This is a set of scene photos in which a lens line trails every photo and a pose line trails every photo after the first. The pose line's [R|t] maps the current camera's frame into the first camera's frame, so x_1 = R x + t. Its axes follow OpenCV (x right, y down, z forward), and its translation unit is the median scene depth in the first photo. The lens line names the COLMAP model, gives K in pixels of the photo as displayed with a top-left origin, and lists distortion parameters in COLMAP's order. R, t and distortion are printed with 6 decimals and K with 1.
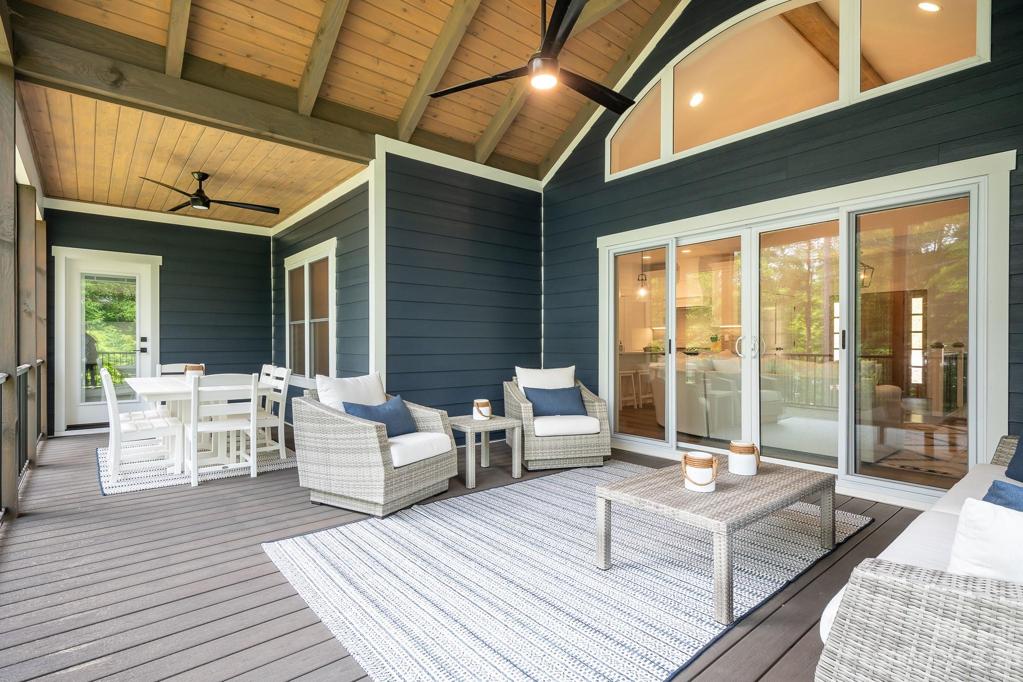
lens RADIAL K [[479.4, 0, 515.1], [0, 479.4, 345.0], [0, 0, 1]] dist [0.013020, -0.000783]
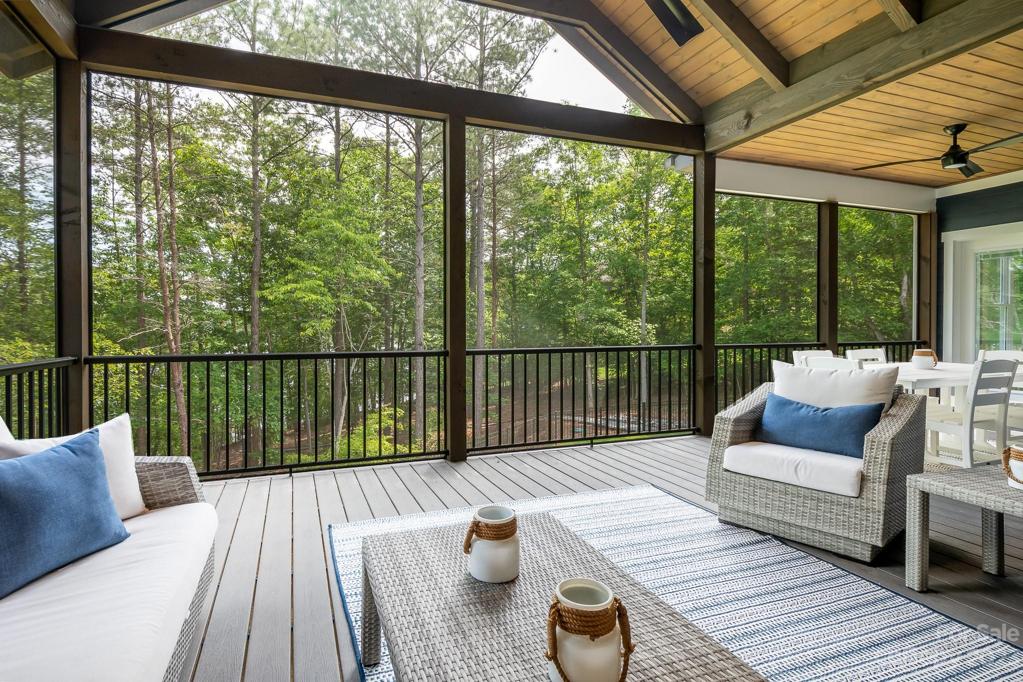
lens RADIAL K [[479.4, 0, 515.1], [0, 479.4, 345.0], [0, 0, 1]] dist [0.013020, -0.000783]
pose [[-0.244516, 0.038856, -0.968866, 0.651503], [-0.002745, 0.999165, 0.040764, -0.006258], [0.969641, 0.012627, -0.244205, 0.804812]]
